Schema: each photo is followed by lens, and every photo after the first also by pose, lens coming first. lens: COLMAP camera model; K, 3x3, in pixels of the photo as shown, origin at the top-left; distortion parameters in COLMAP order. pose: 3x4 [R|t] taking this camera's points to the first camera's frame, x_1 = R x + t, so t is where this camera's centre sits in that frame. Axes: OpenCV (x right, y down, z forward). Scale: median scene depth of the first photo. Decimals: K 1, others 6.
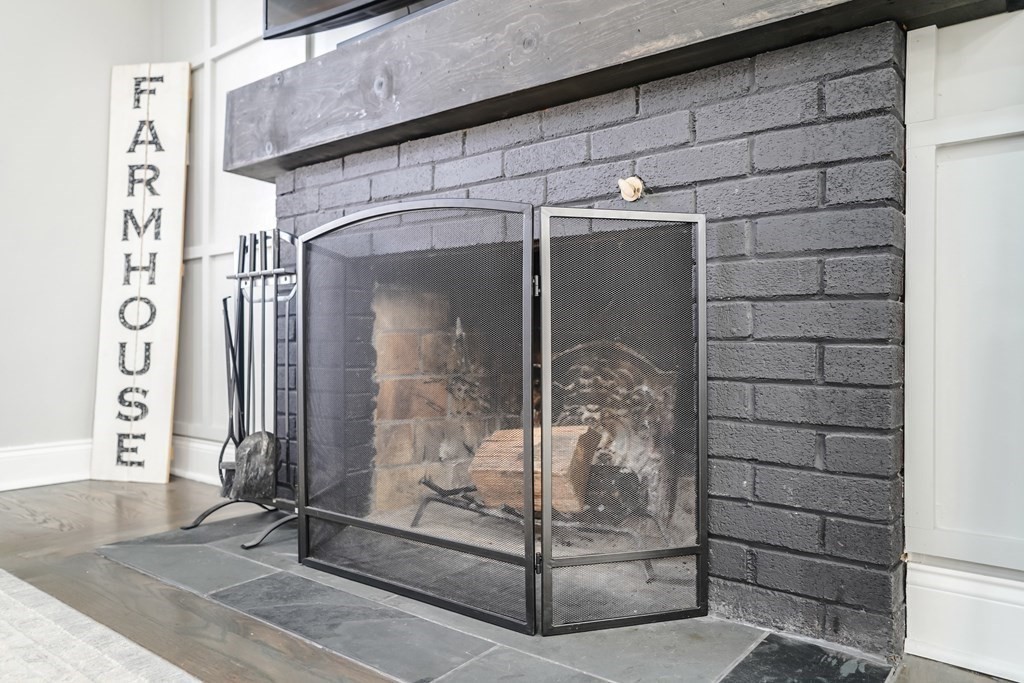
lens RADIAL K [[701.0, 0, 512.0], [0, 701.0, 341.5], [0, 0, 1]] dist [0.033026, 0.000569]
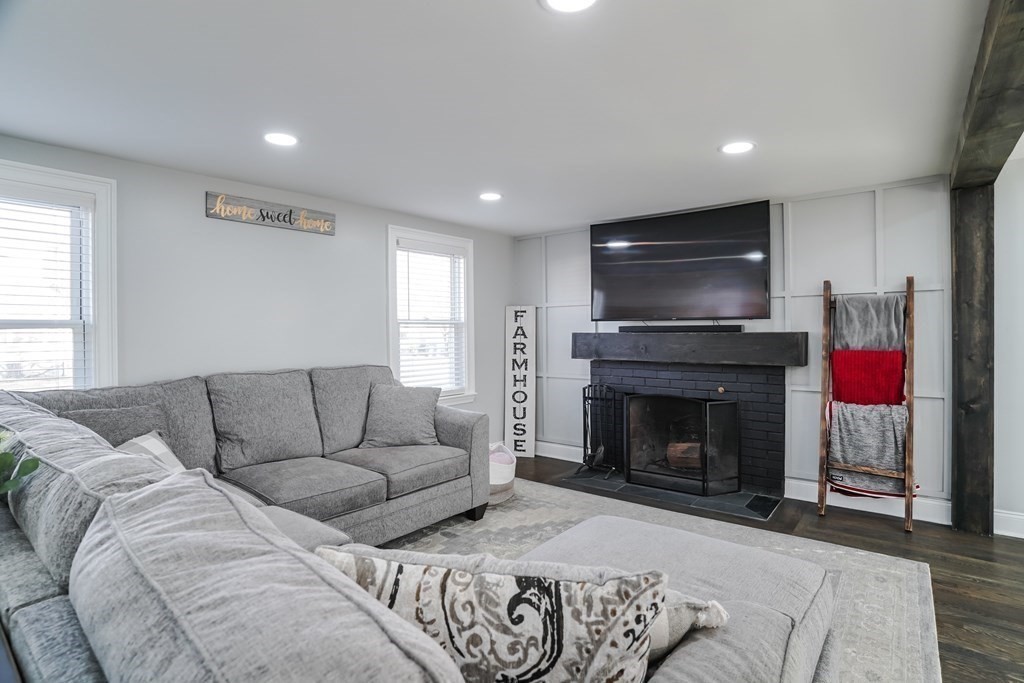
lens RADIAL K [[522.0, 0, 510.9], [0, 522.0, 334.7], [0, 0, 1]] dist [-0.079846, 0.039793]
pose [[0.999771, -0.012481, -0.017371, -0.530463], [0.012680, 0.999855, 0.011383, -0.312373], [0.017226, -0.011600, 0.999784, -1.068218]]
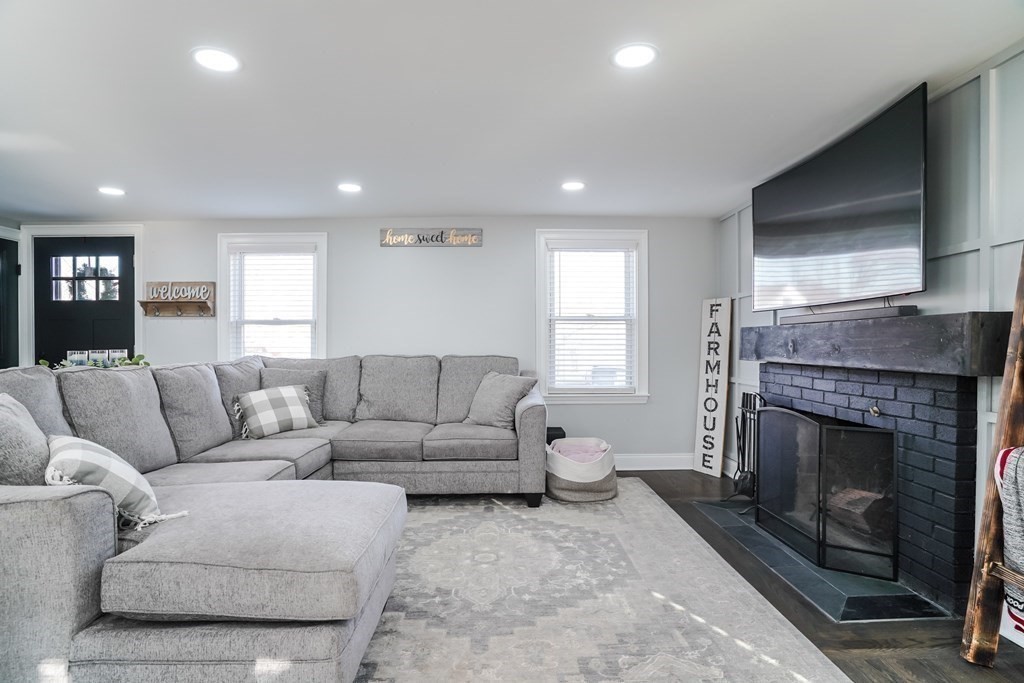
lens RADIAL K [[519.7, 0, 511.0], [0, 519.7, 351.2], [0, 0, 1]] dist [-0.079626, 0.037775]
pose [[0.629581, 0.005136, -0.776918, 0.400035], [0.004710, 0.999935, 0.010426, -0.244785], [0.776921, -0.010223, 0.629515, -0.626315]]
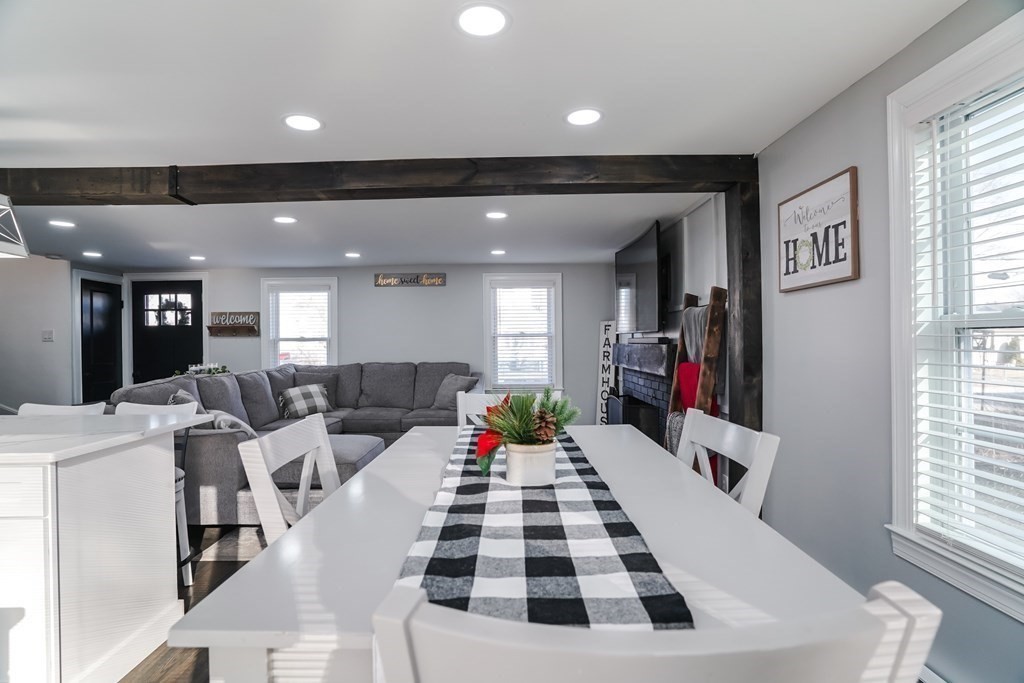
lens RADIAL K [[510.3, 0, 512.0], [0, 510.3, 341.5], [0, 0, 1]] dist [-0.071979, 0.034723]
pose [[0.629772, -0.010000, -0.776716, 1.119559], [0.013008, 0.999913, -0.002326, -0.303709], [0.776671, -0.008638, 0.629847, -0.913232]]
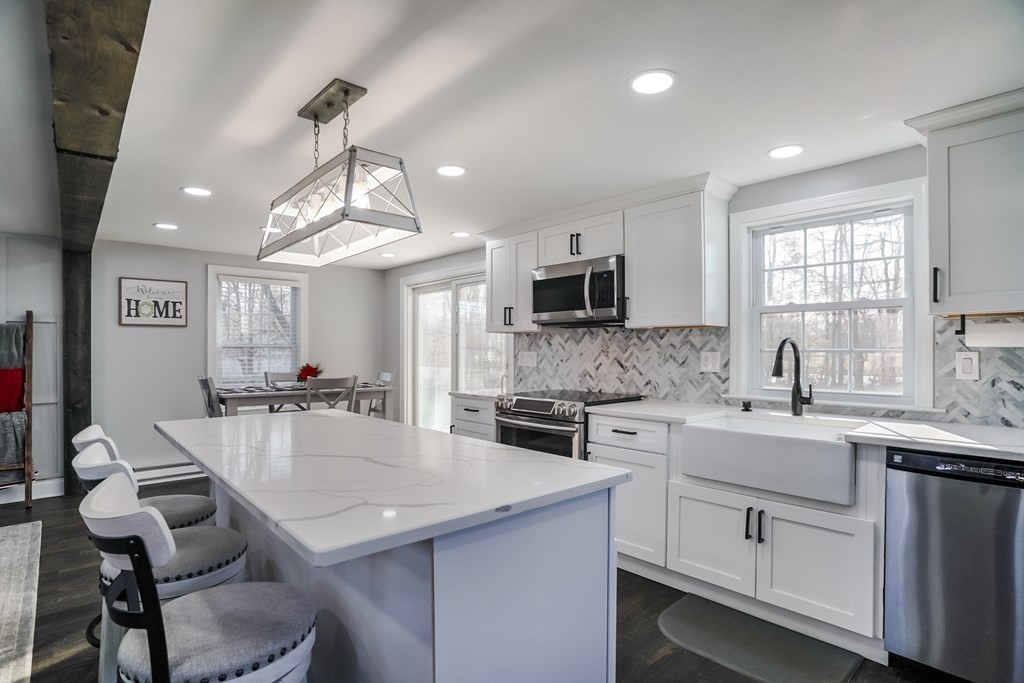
lens RADIAL K [[519.7, 0, 511.0], [0, 519.7, 351.2], [0, 0, 1]] dist [-0.079626, 0.037775]
pose [[0.181878, -0.004650, 0.983310, -0.858119], [-0.000529, 0.999988, 0.004826, -0.308933], [-0.983321, -0.001398, 0.181874, -1.623295]]
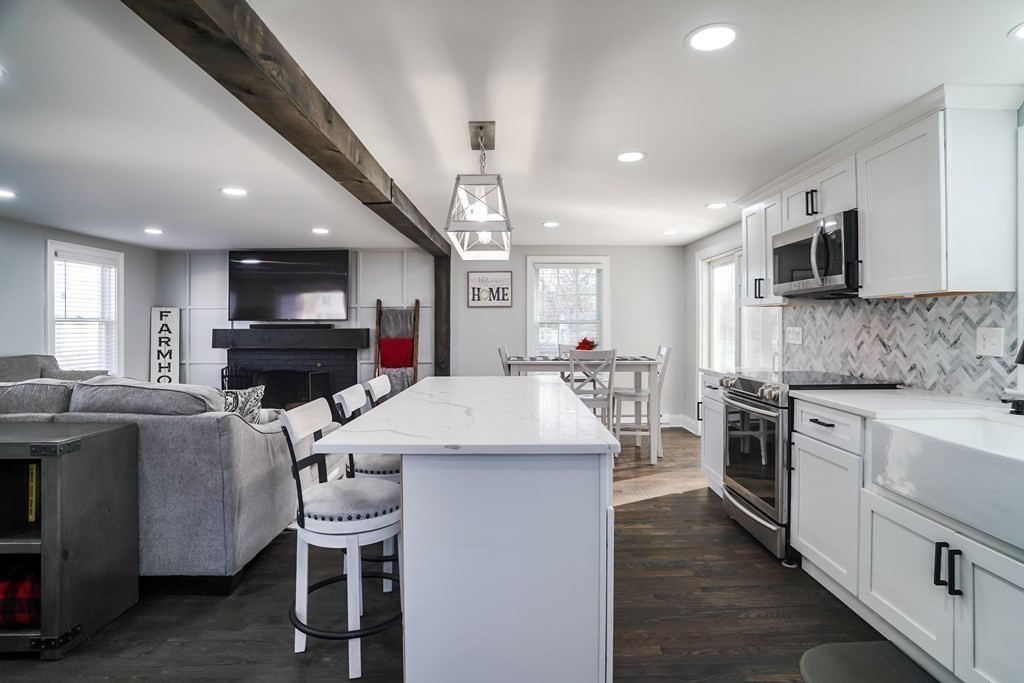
lens RADIAL K [[530.8, 0, 512.8], [0, 530.8, 326.3], [0, 0, 1]] dist [-0.081552, 0.044247]
pose [[0.790497, -0.007021, 0.612426, -0.734714], [0.005153, 0.999975, 0.004812, -0.312733], [-0.612445, -0.000648, 0.790513, -2.077134]]
